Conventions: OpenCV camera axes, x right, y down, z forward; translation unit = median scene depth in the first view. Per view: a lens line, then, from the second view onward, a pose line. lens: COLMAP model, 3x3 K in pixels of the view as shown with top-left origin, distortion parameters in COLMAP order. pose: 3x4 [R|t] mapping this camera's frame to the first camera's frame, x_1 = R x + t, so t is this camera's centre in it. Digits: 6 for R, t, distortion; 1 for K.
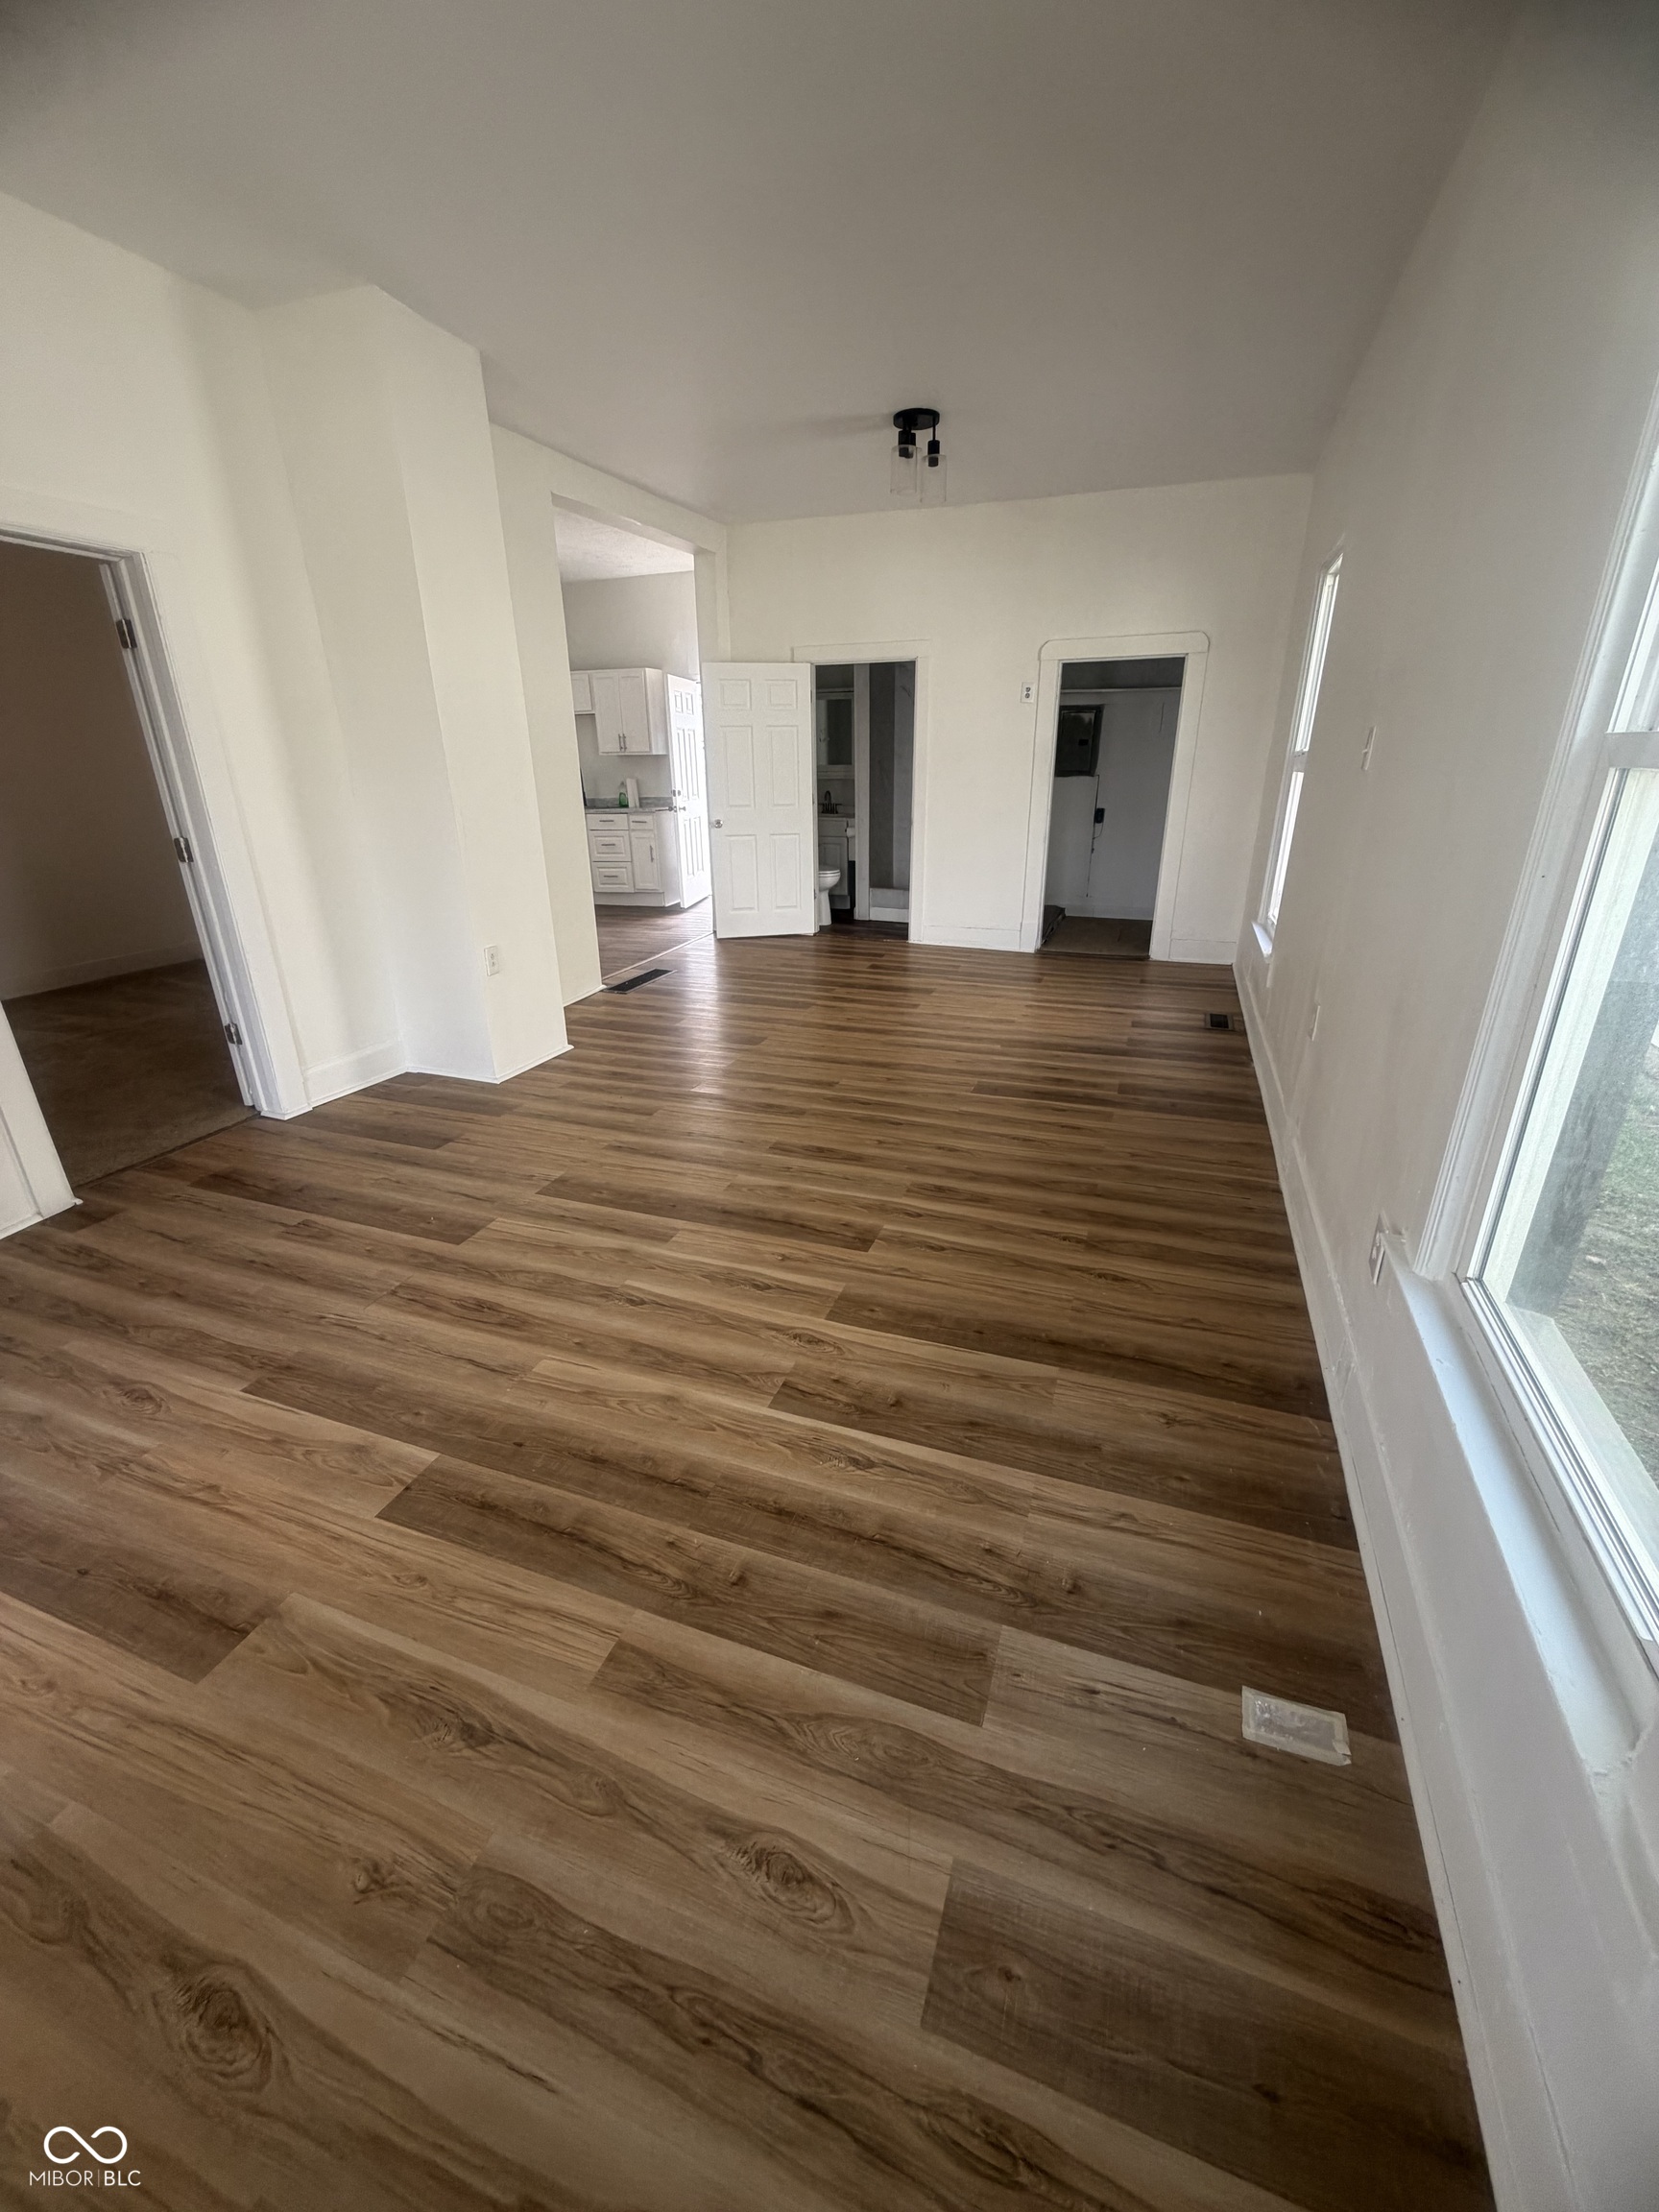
lens RADIAL K [[880.2, 0, 827.3], [0, 880.2, 1102.5], [0, 0, 1]] dist [0.003166, -0.000034]
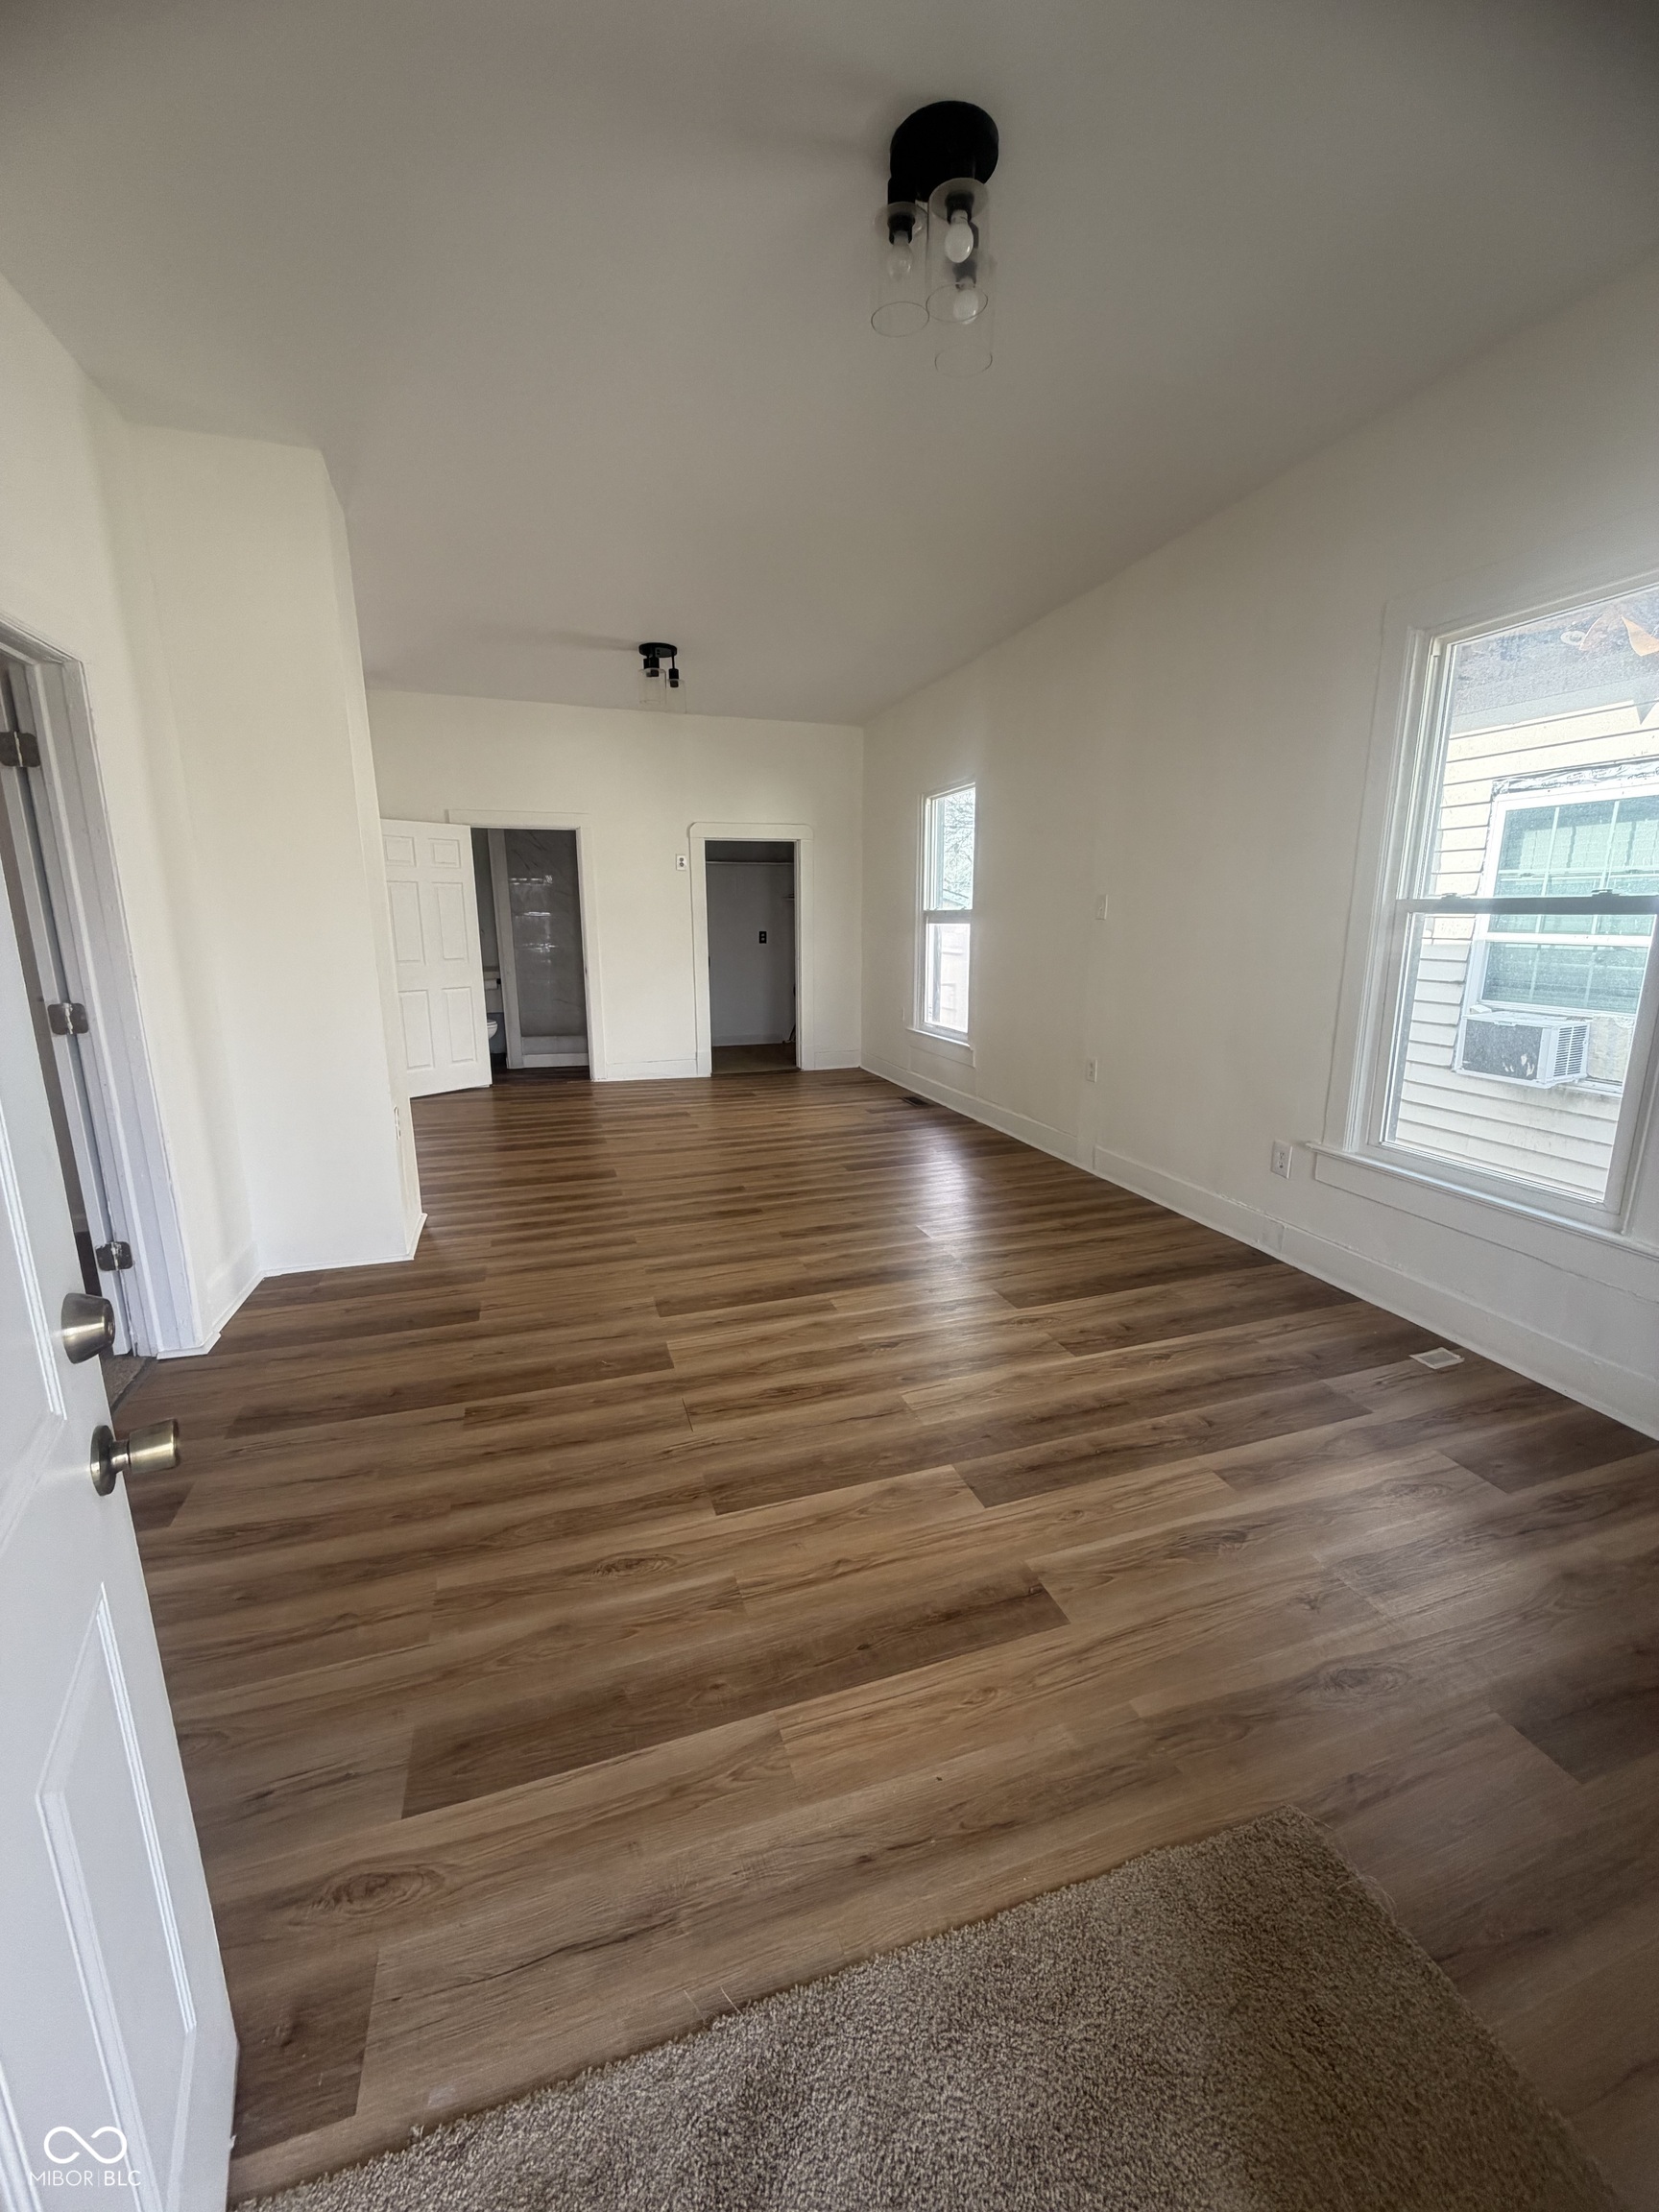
lens RADIAL K [[874.6, 0, 829.5], [0, 874.6, 1106.0], [0, 0, 1]] dist [-0.000029, 0.000550]
pose [[0.780349, -0.127667, 0.612173, -0.779954], [0.225492, 0.970526, -0.085039, -0.002784], [-0.583274, 0.204401, 0.786137, 0.047951]]
